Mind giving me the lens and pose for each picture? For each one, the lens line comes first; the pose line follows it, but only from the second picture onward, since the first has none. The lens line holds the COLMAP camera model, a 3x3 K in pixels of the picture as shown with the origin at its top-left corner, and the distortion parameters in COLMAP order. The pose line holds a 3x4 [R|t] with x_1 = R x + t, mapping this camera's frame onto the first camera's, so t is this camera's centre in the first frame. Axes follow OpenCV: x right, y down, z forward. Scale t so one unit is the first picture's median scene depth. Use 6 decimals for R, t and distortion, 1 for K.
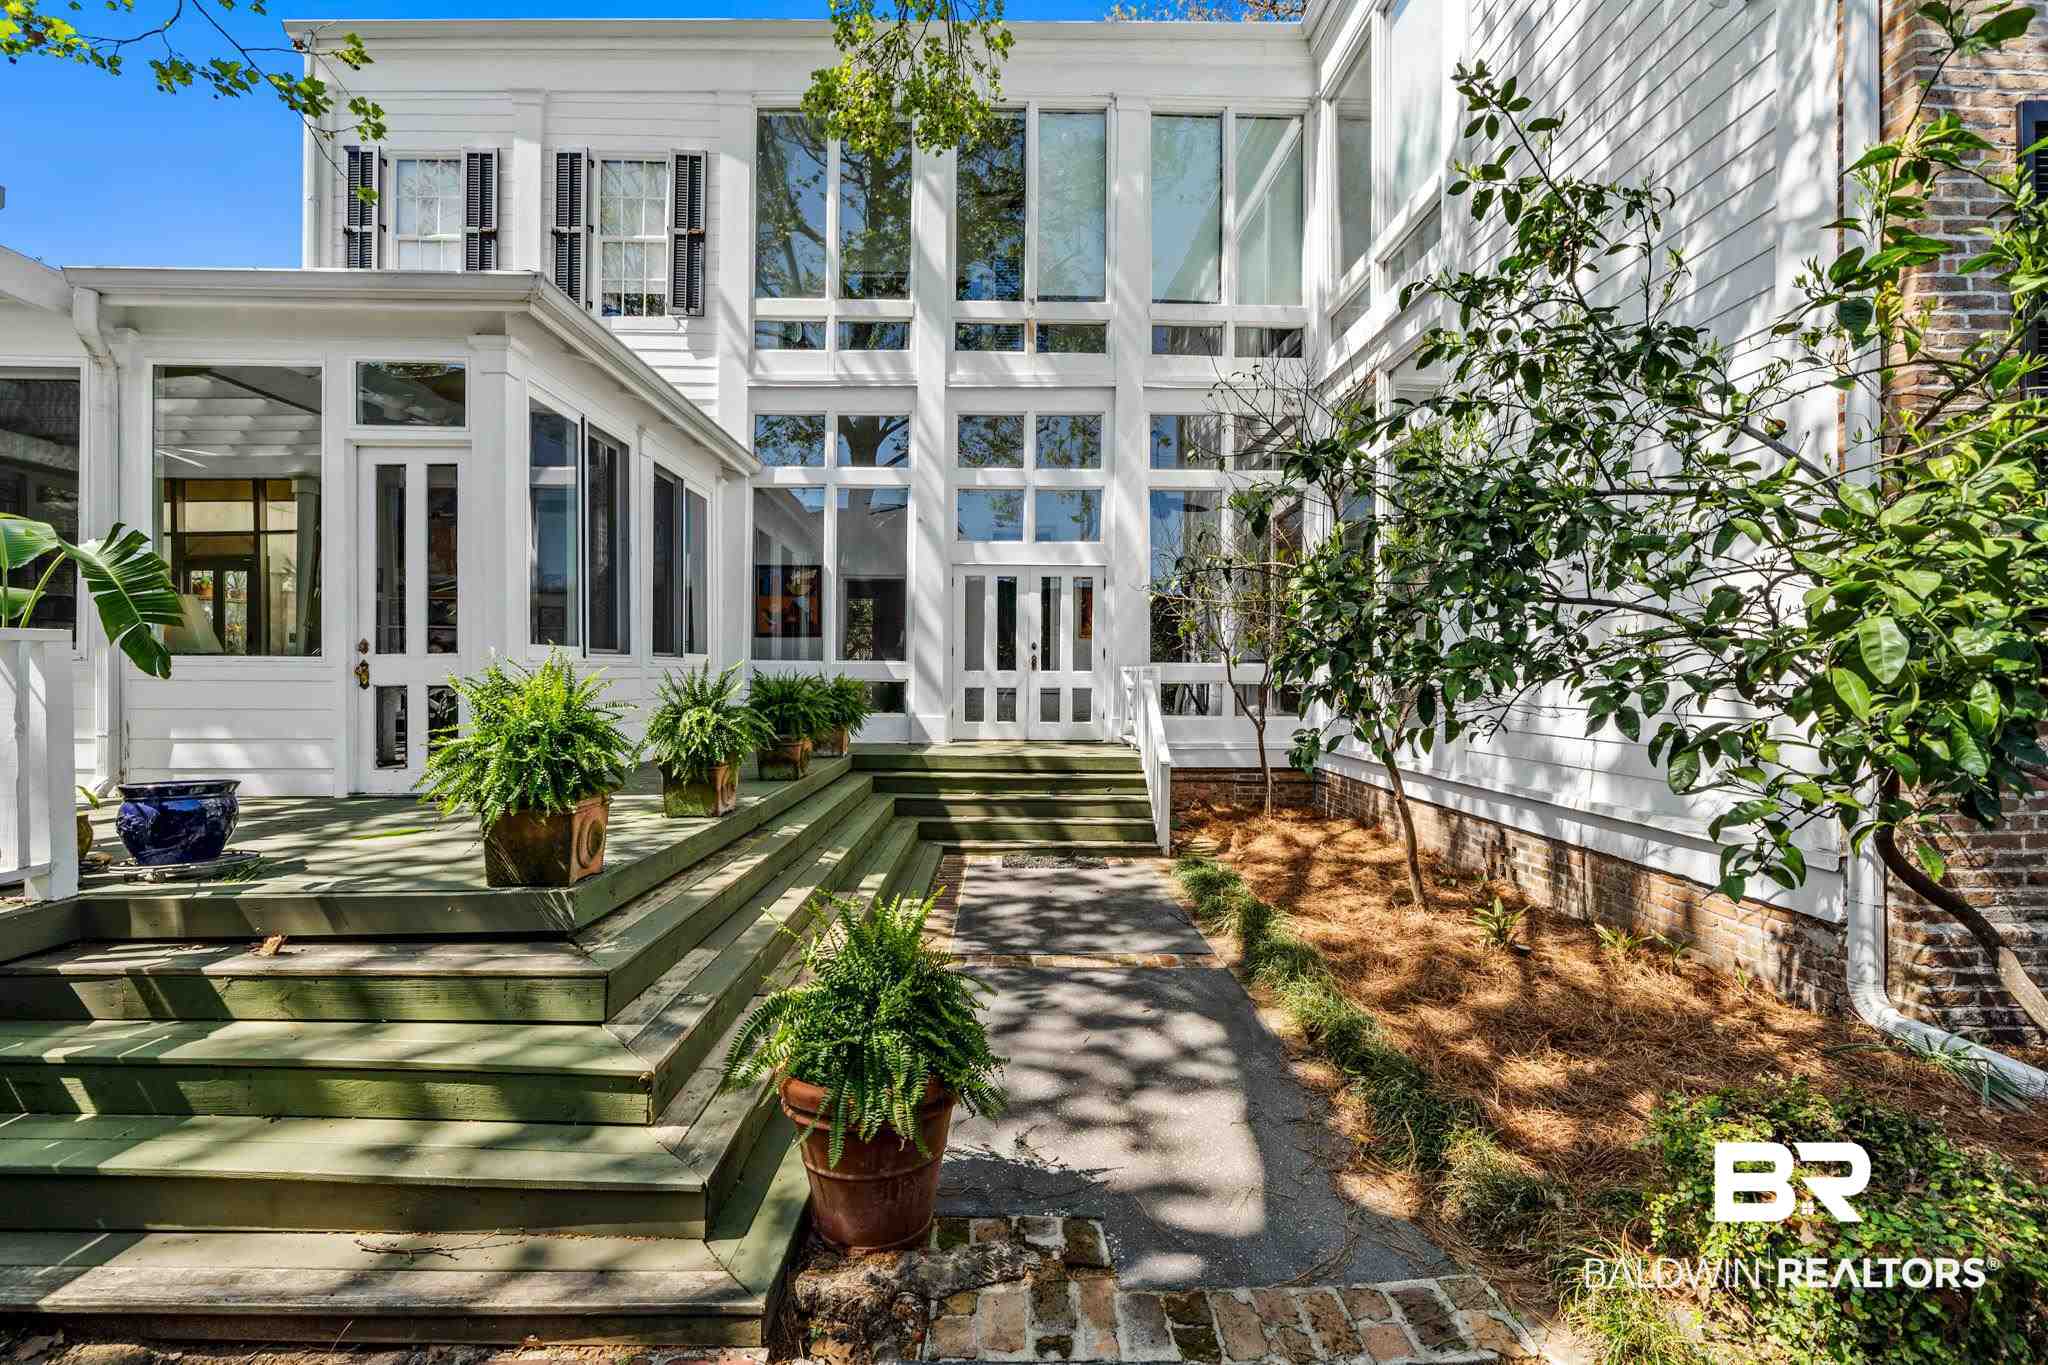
lens RADIAL K [[818.5, 0, 1015.6], [0, 818.5, 682.9], [0, 0, 1]] dist [-0.000200, -0.000002]
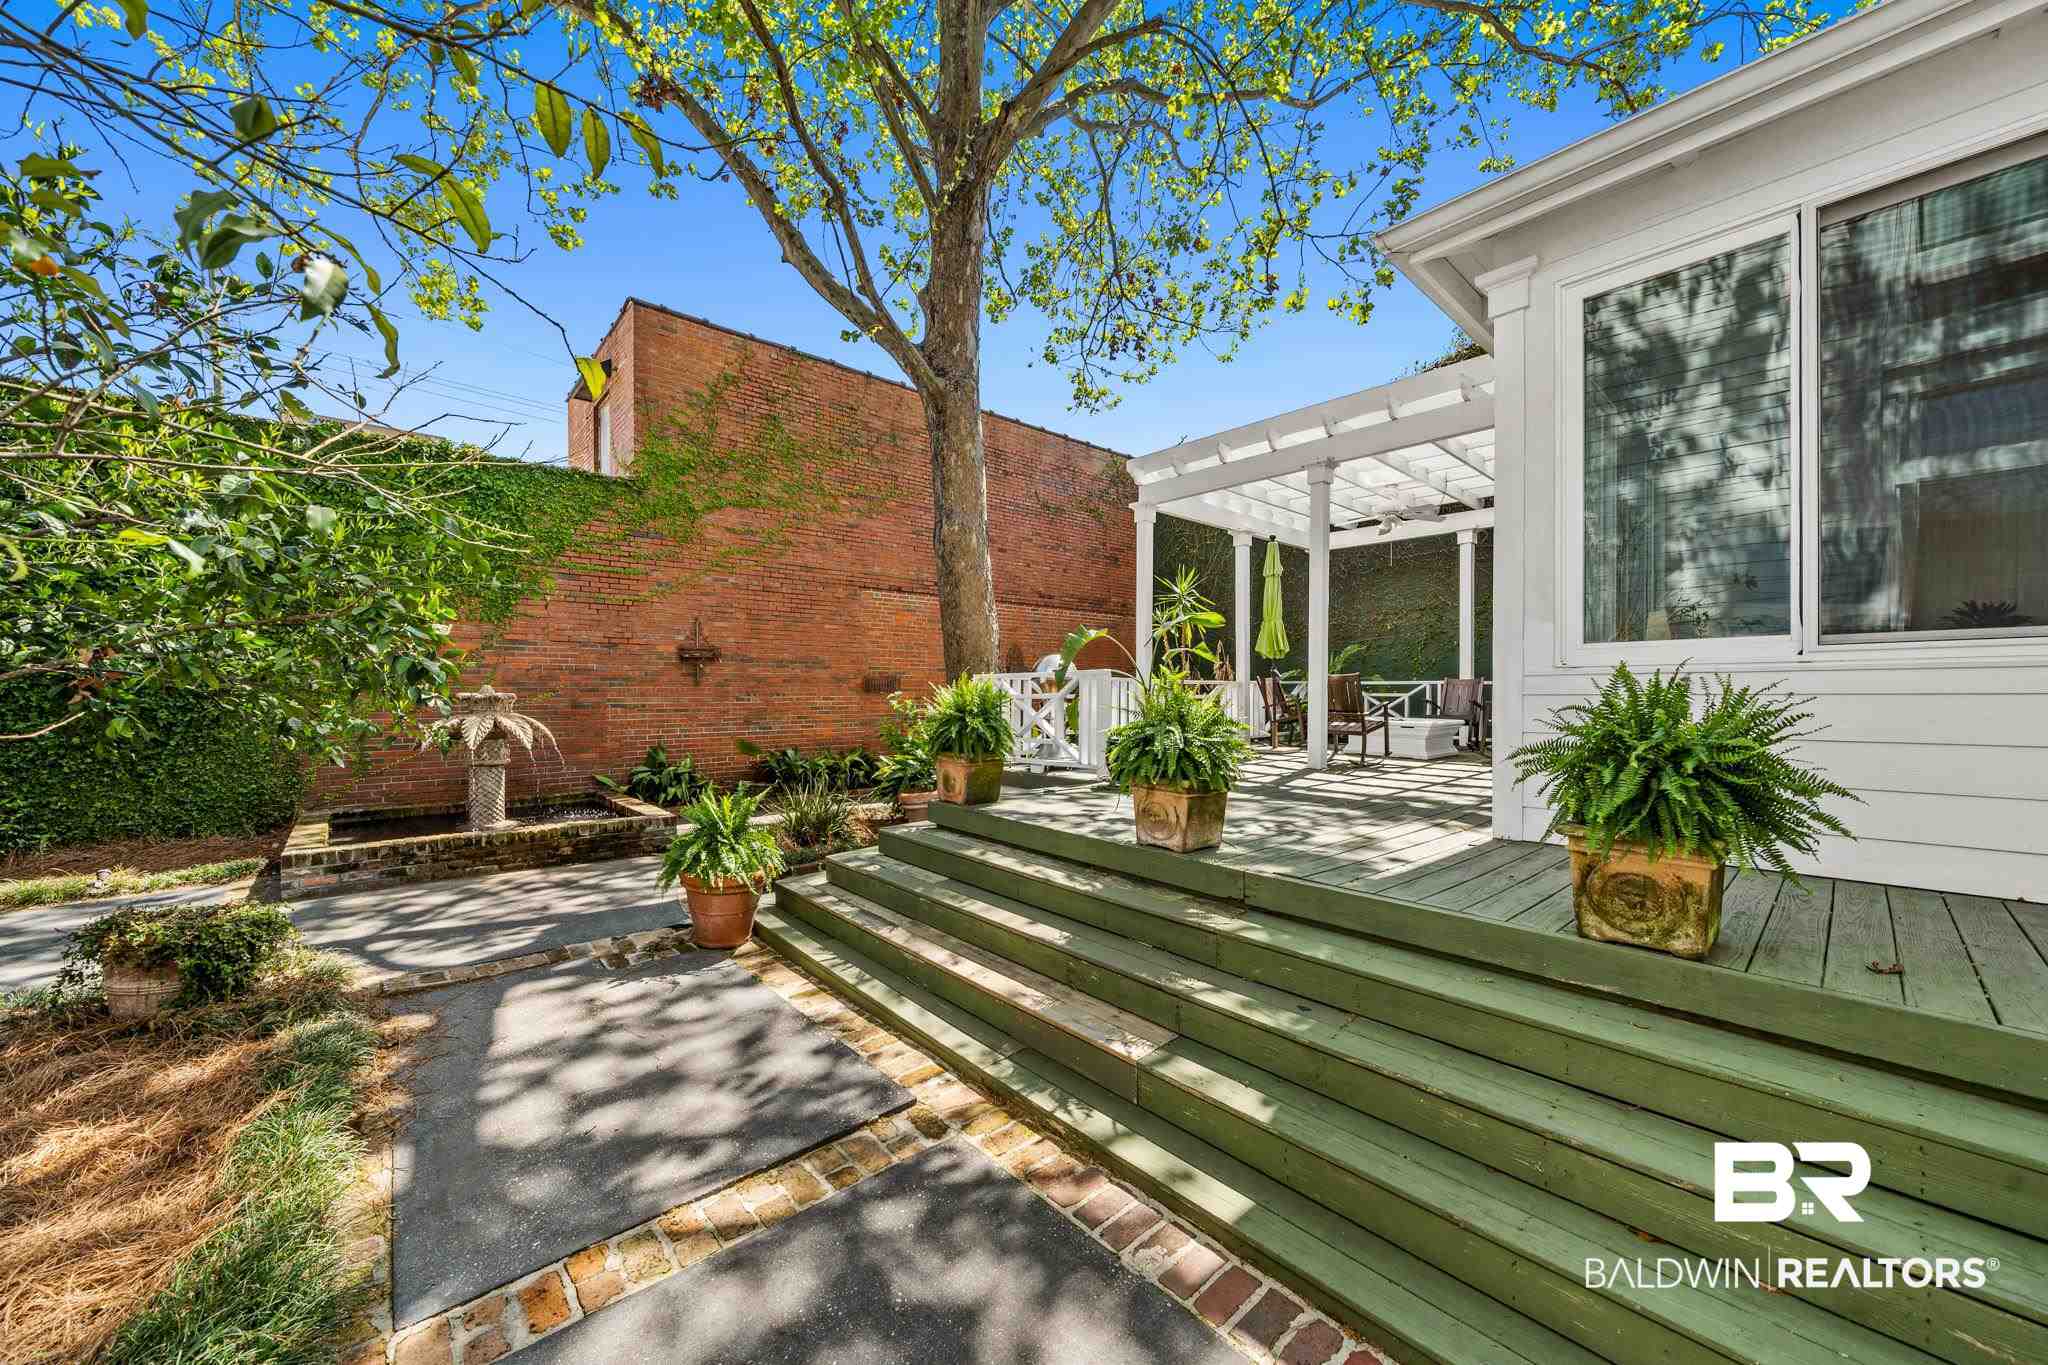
lens RADIAL K [[739.8, 0, 1032.3], [0, 739.8, 684.9], [0, 0, 1]] dist [-0.000326, 0.000019]
pose [[-0.746210, -0.012070, -0.665601, 0.329903], [-0.009176, 0.999927, -0.007845, -0.008315], [0.665647, 0.000253, -0.746267, 1.850066]]
